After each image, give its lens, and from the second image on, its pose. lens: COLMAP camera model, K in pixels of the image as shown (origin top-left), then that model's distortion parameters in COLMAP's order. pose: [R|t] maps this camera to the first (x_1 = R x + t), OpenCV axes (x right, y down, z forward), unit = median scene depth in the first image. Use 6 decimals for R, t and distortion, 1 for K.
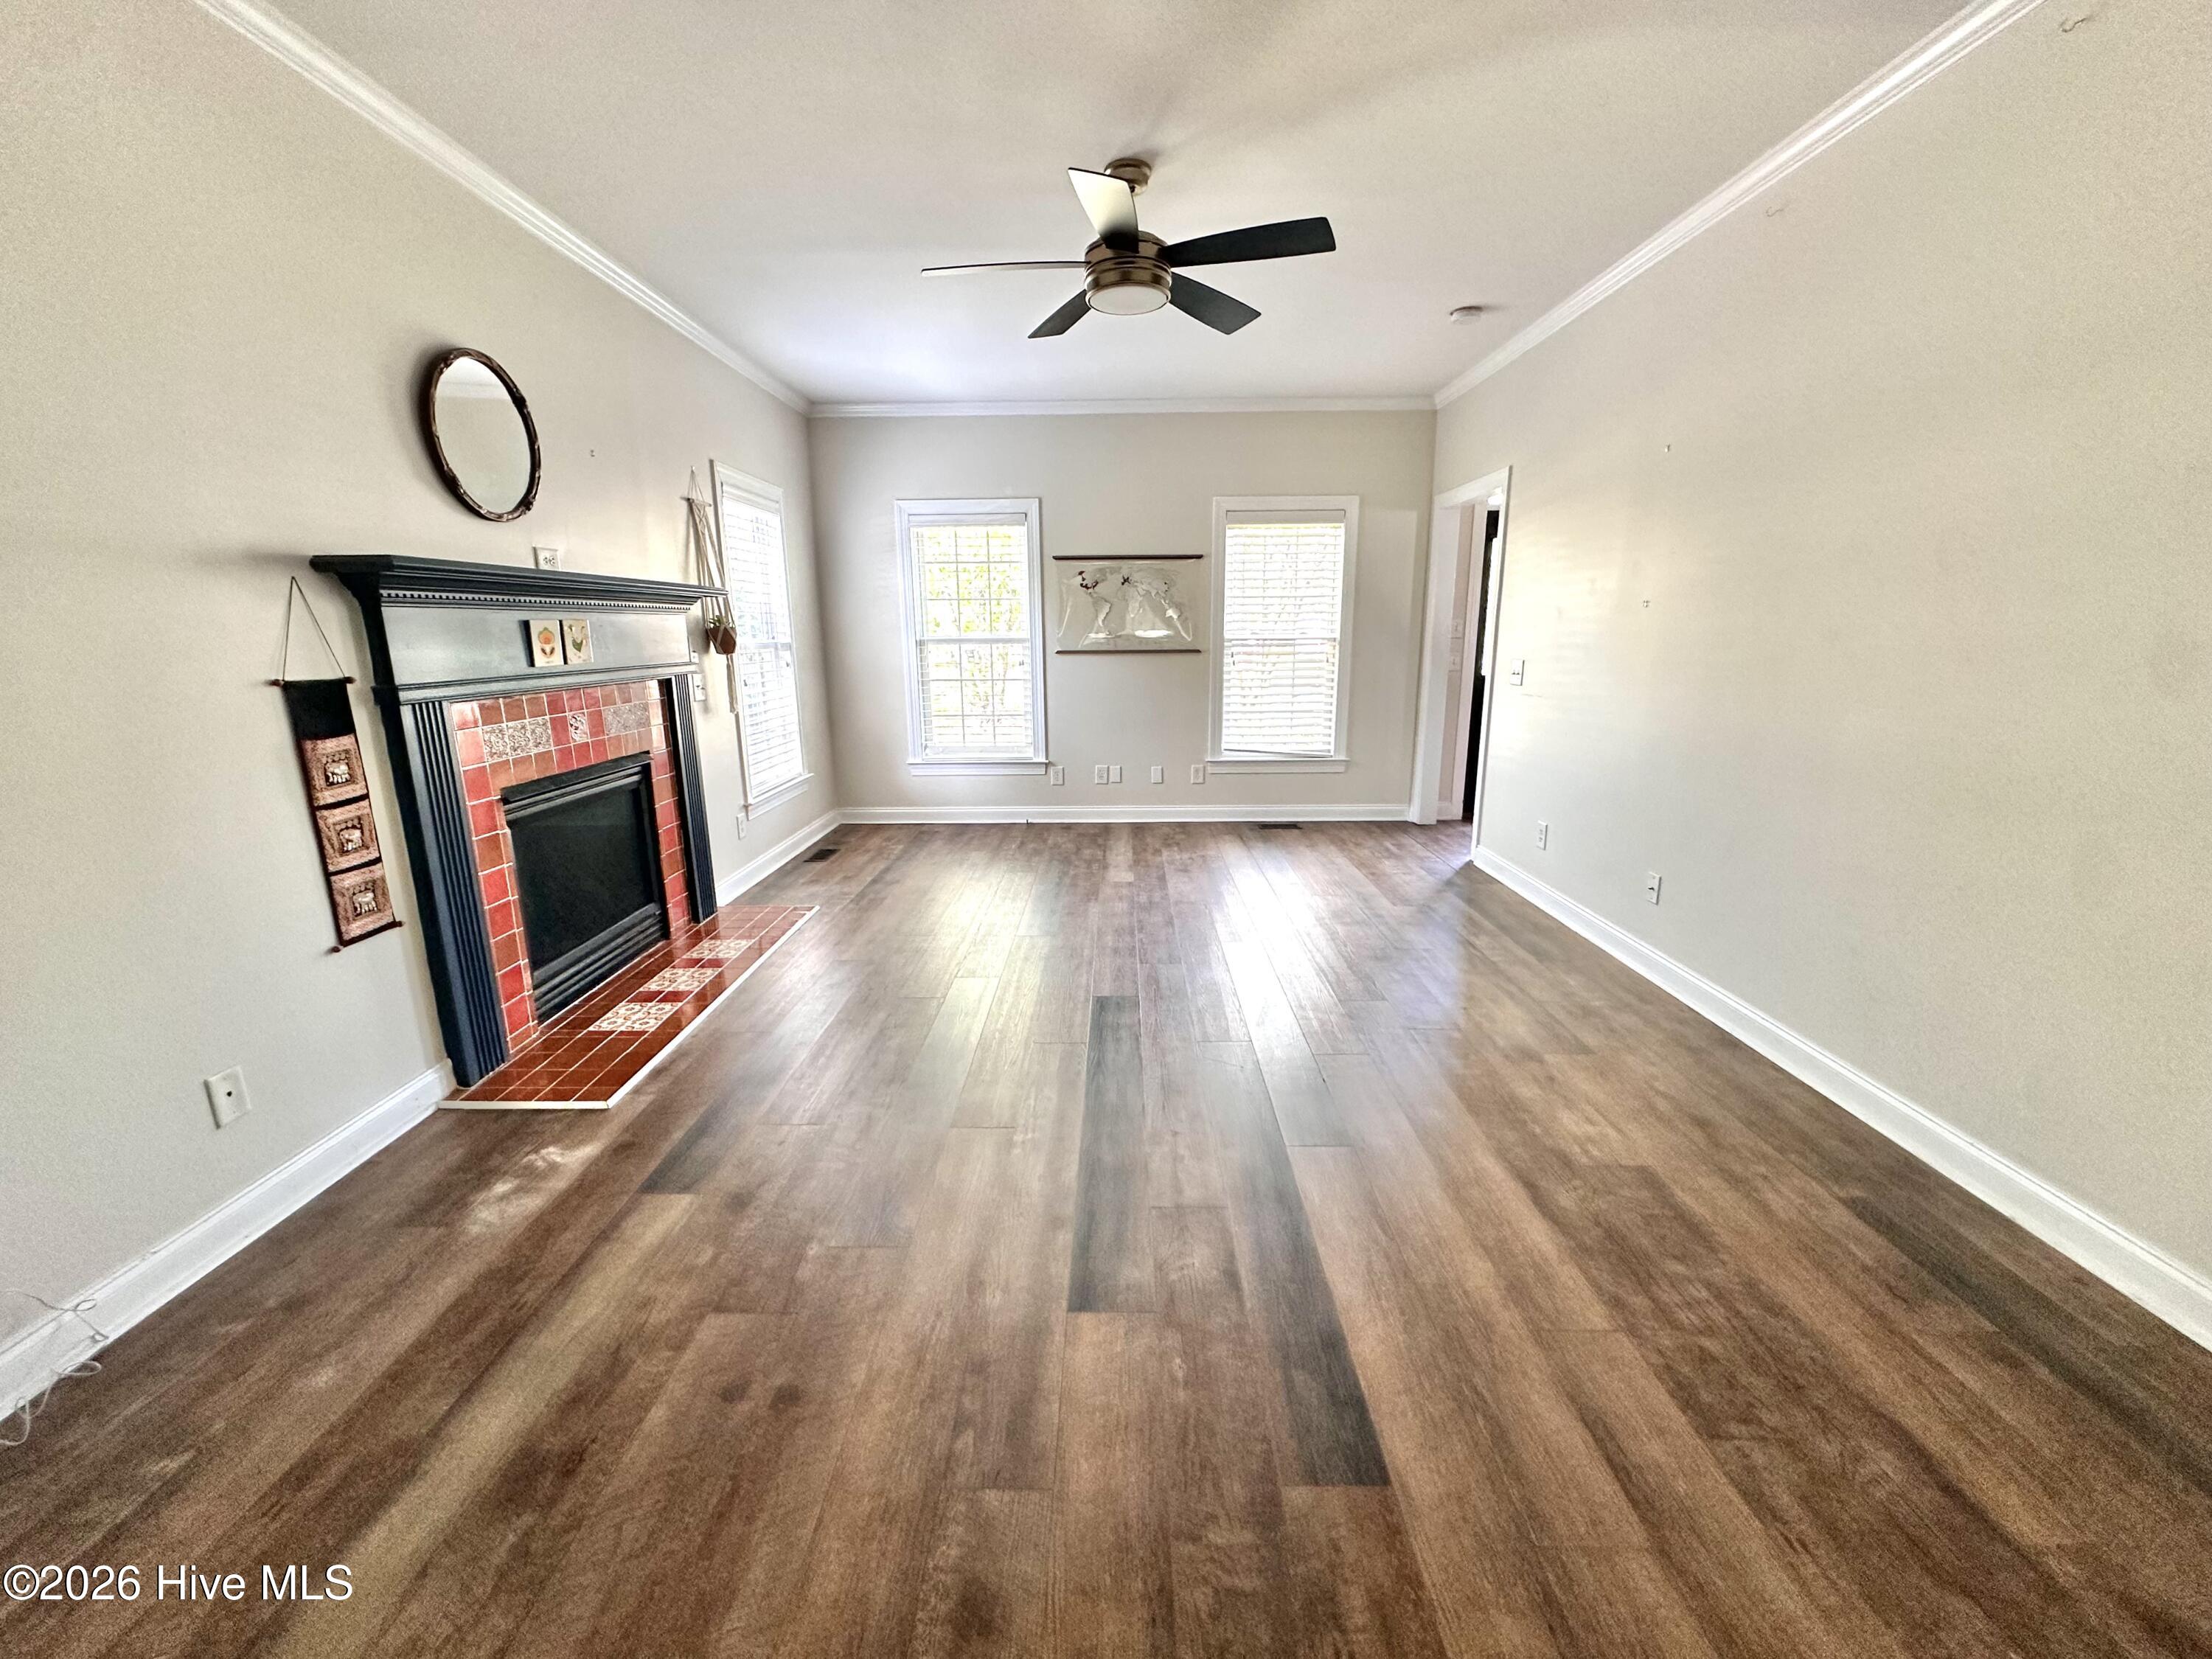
lens RADIAL K [[877.2, 0, 1106.0], [0, 877.2, 828.0], [0, 0, 1]] dist [-0.004319, -0.000404]
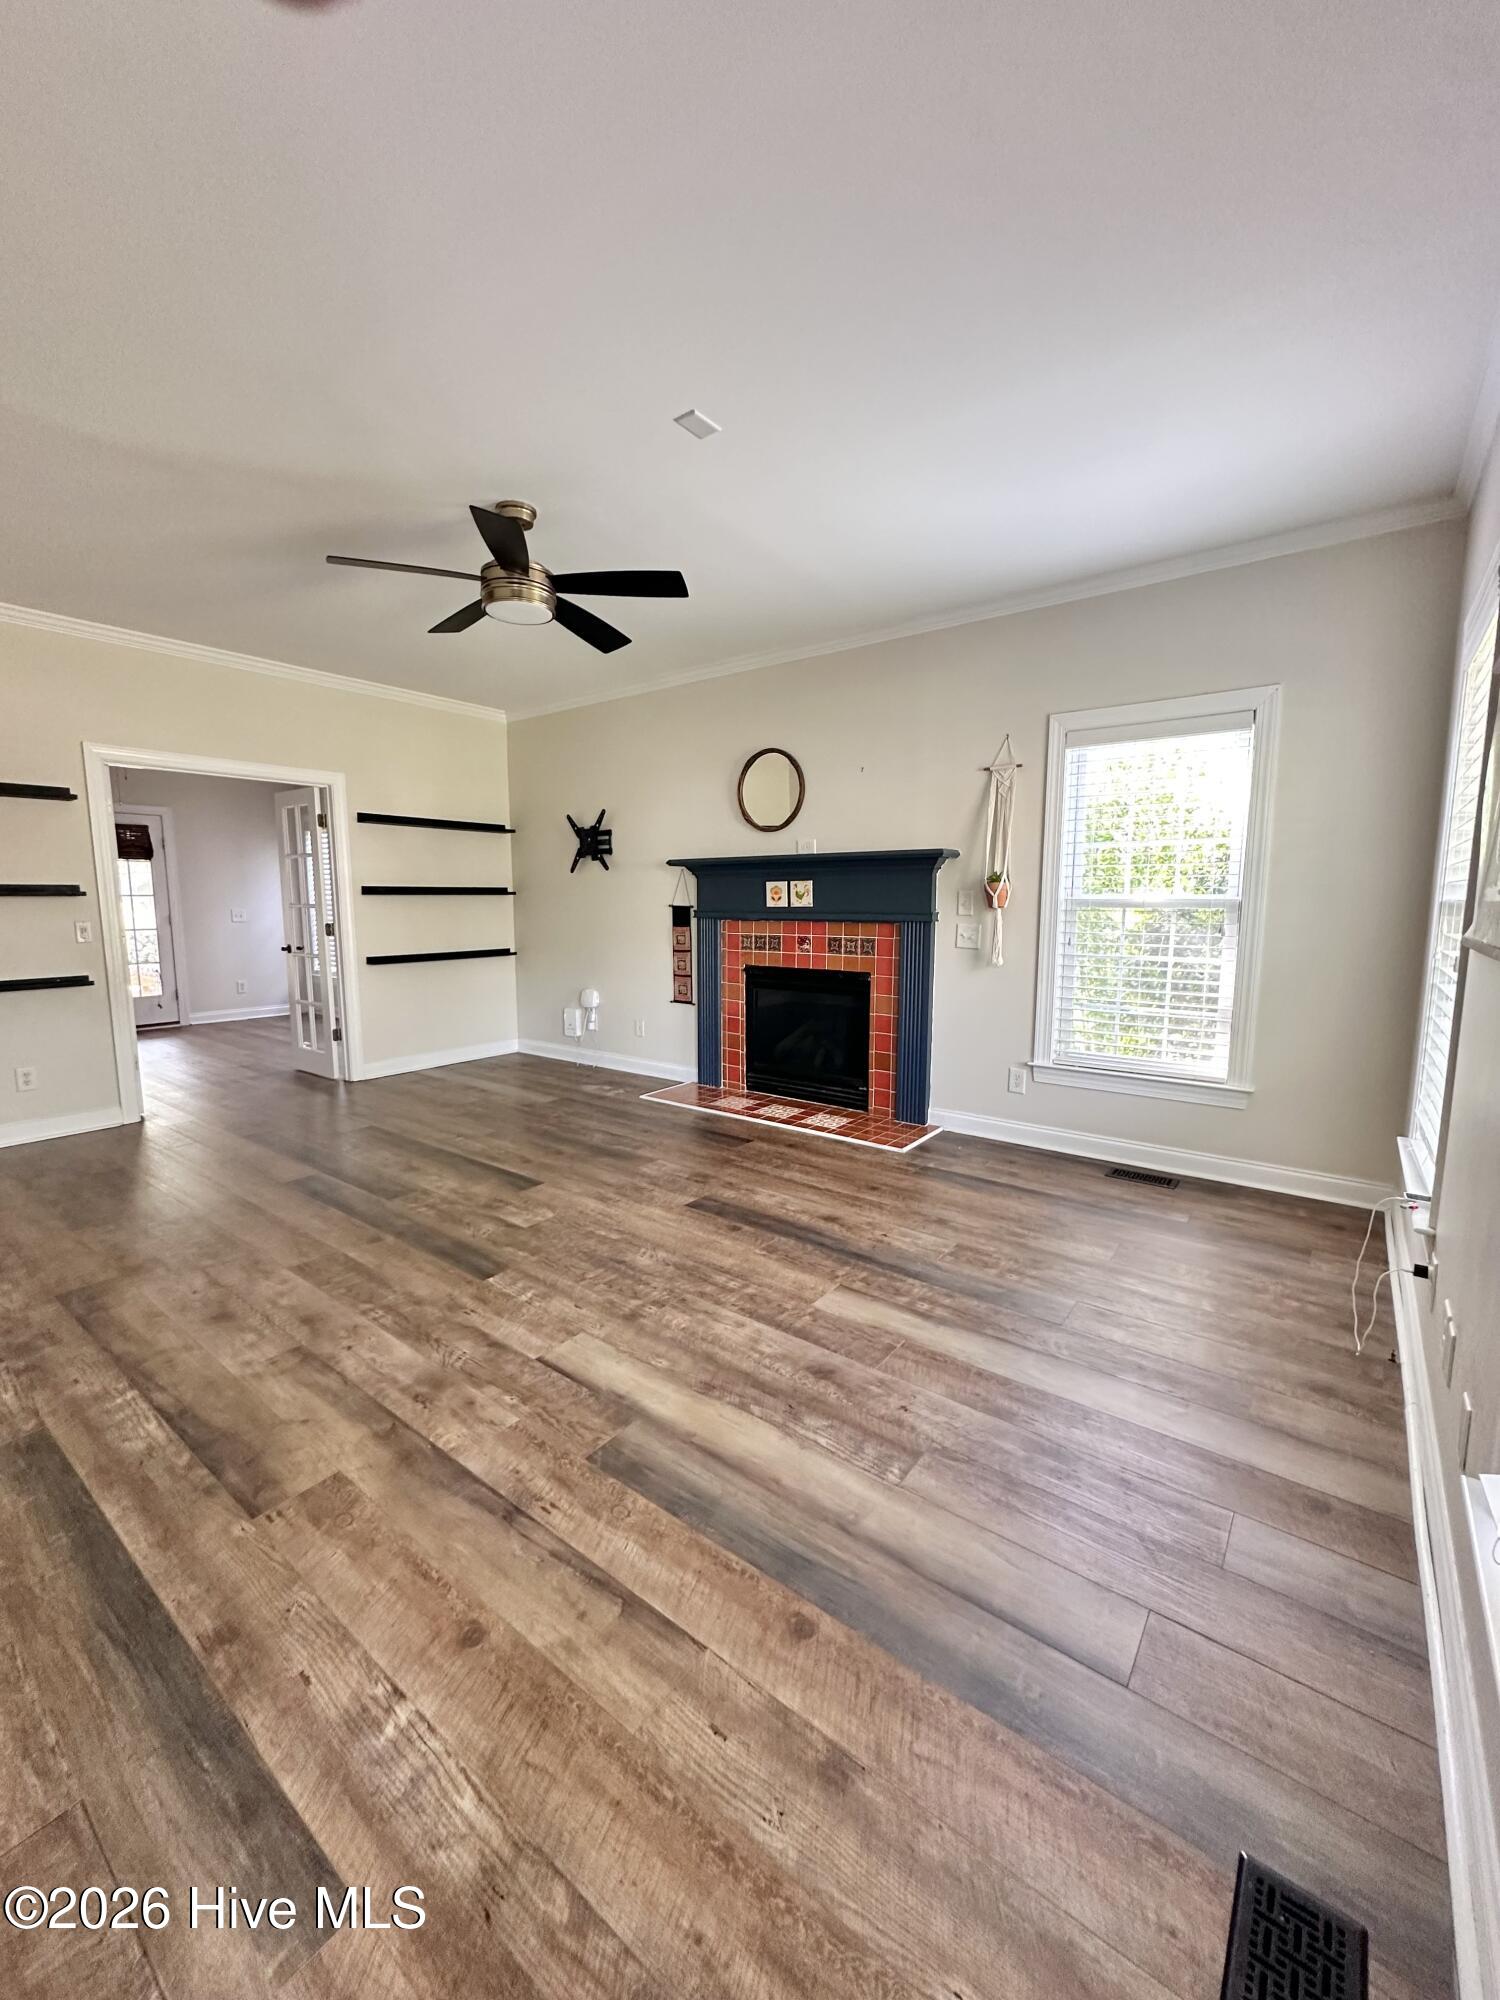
lens RADIAL K [[793.1, 0, 750.0], [0, 793.1, 1000.0], [0, 0, 1]] dist [-0.004319, -0.000404]
pose [[-0.596457, 0.108418, -0.795289, 0.777618], [-0.173742, 0.949904, 0.259800, -0.449939], [0.783615, 0.293135, -0.547740, 2.052543]]
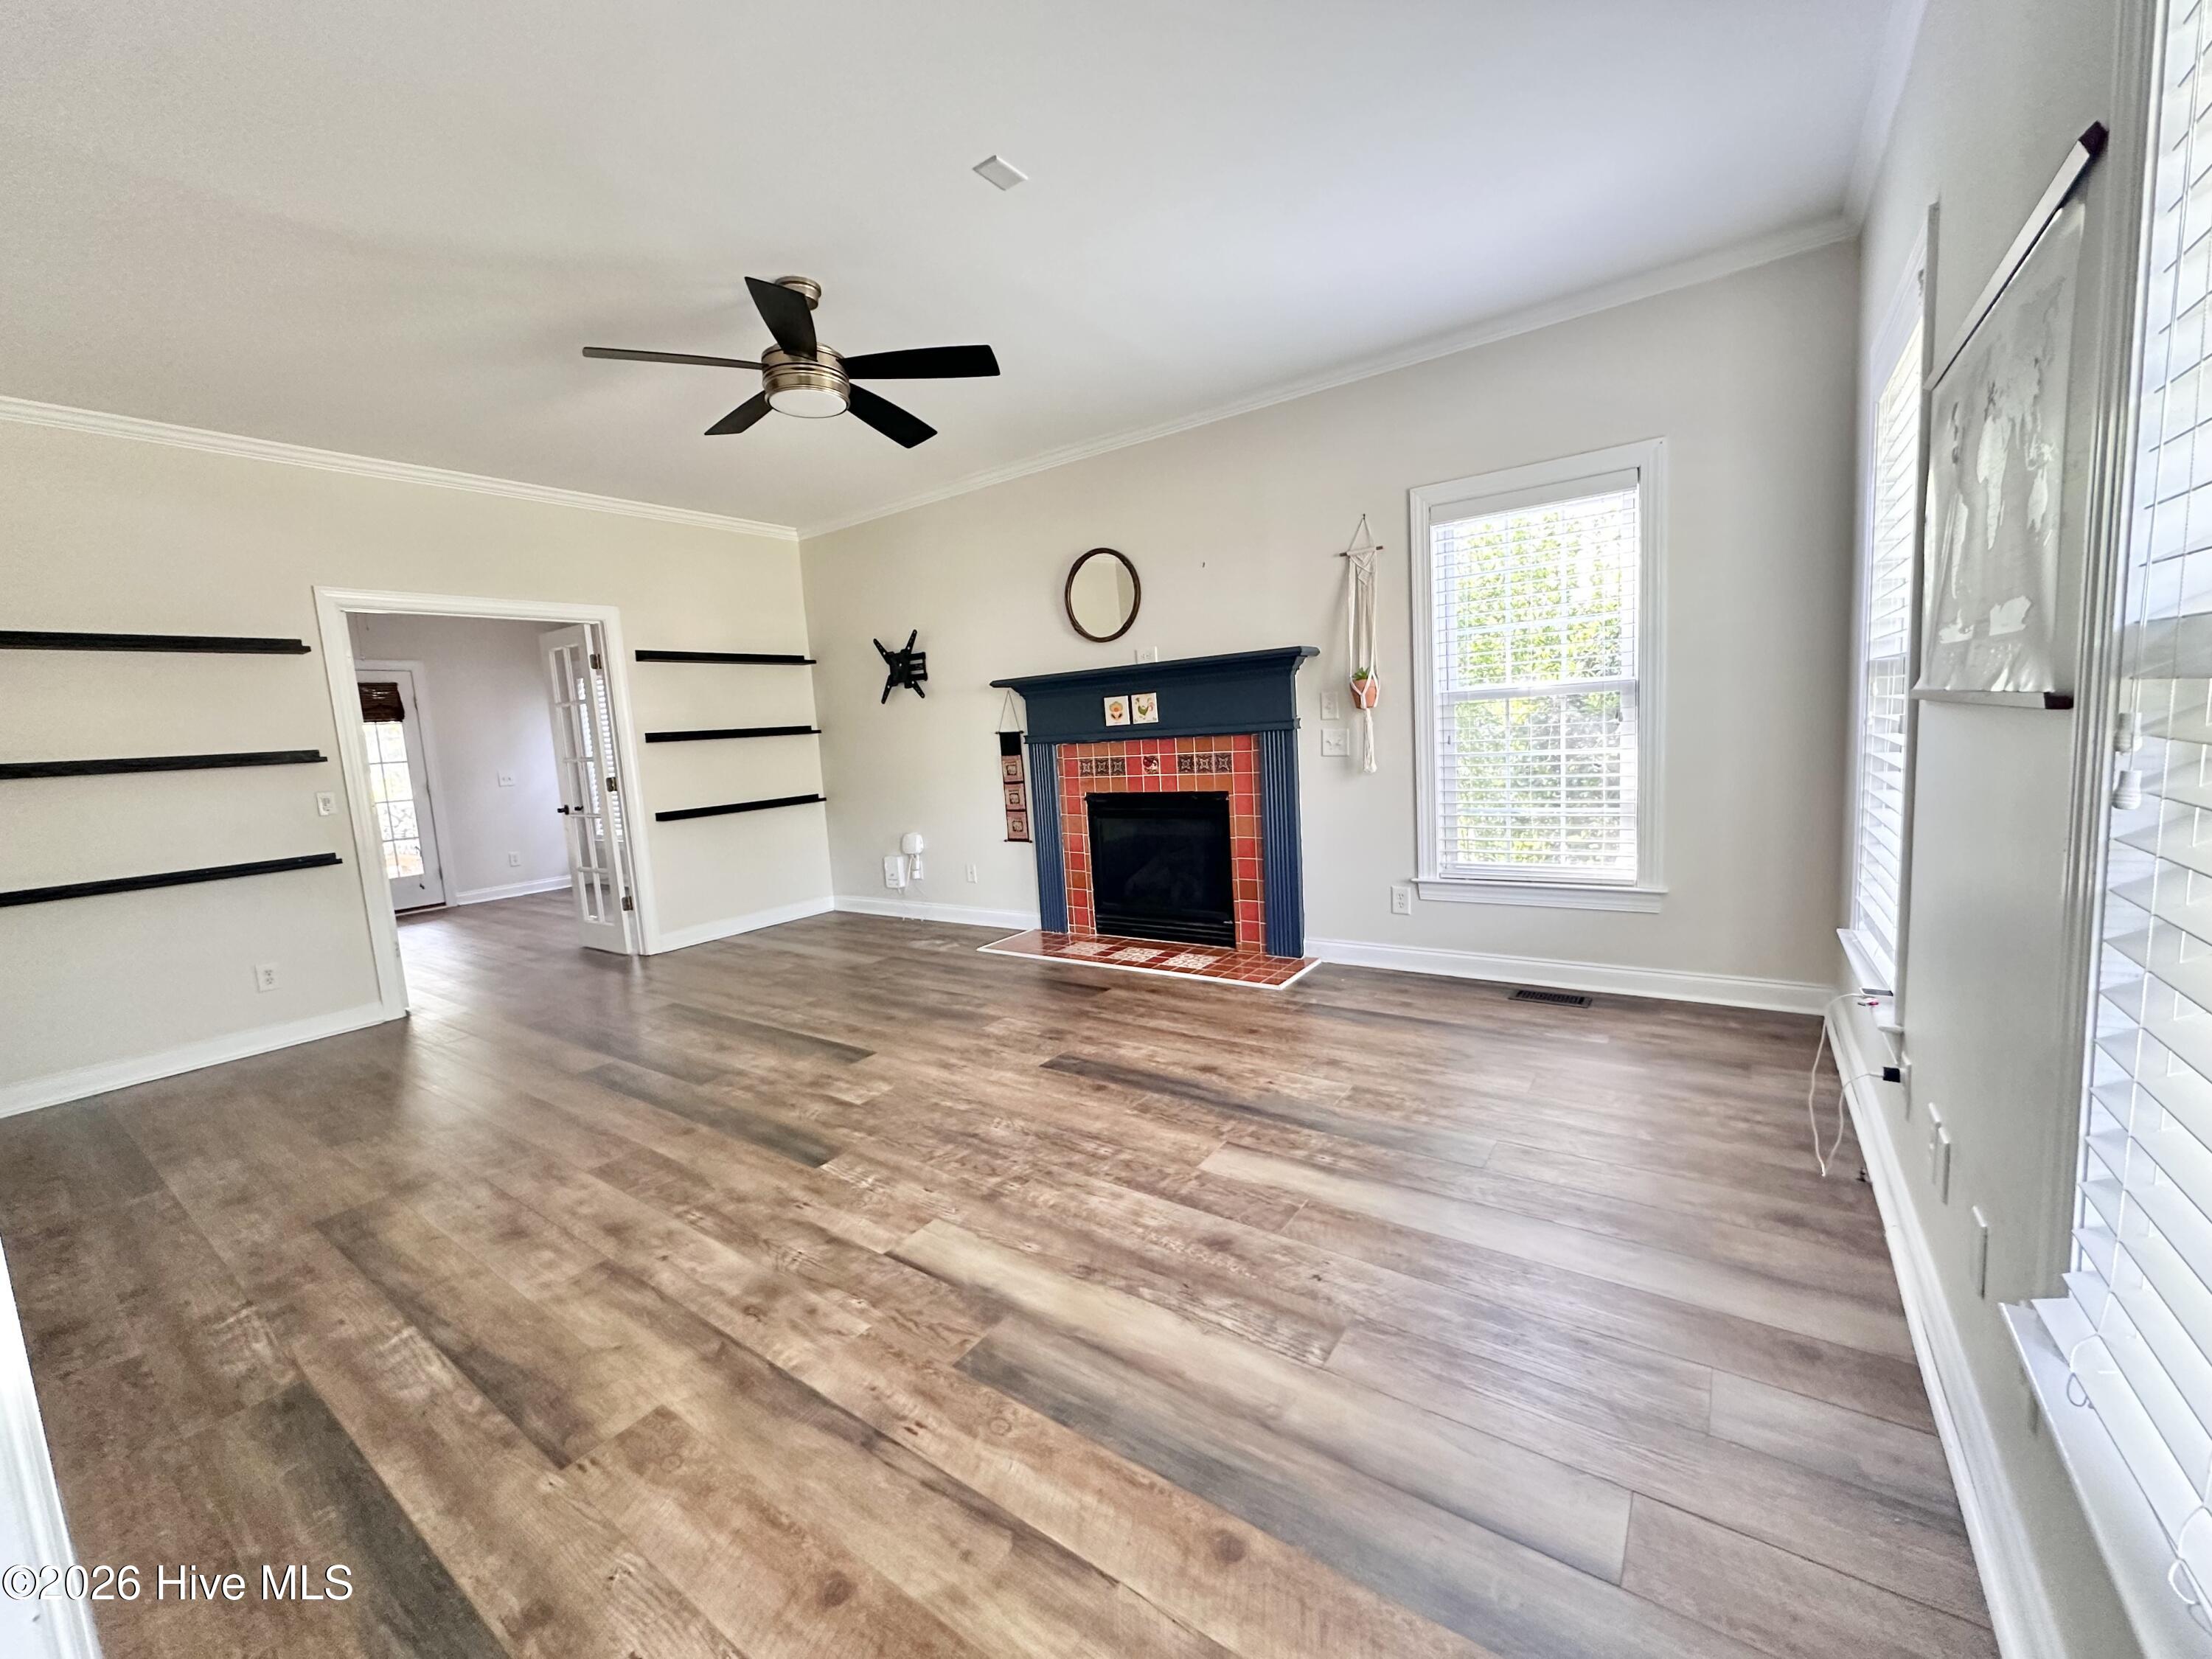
lens RADIAL K [[877.2, 0, 1106.0], [0, 877.2, 828.0], [0, 0, 1]] dist [-0.004319, -0.000404]
pose [[-0.569985, 0.136957, -0.810160, 0.765384], [-0.115645, 0.962823, 0.244126, -0.423976], [0.813476, 0.232840, -0.532957, 2.026693]]
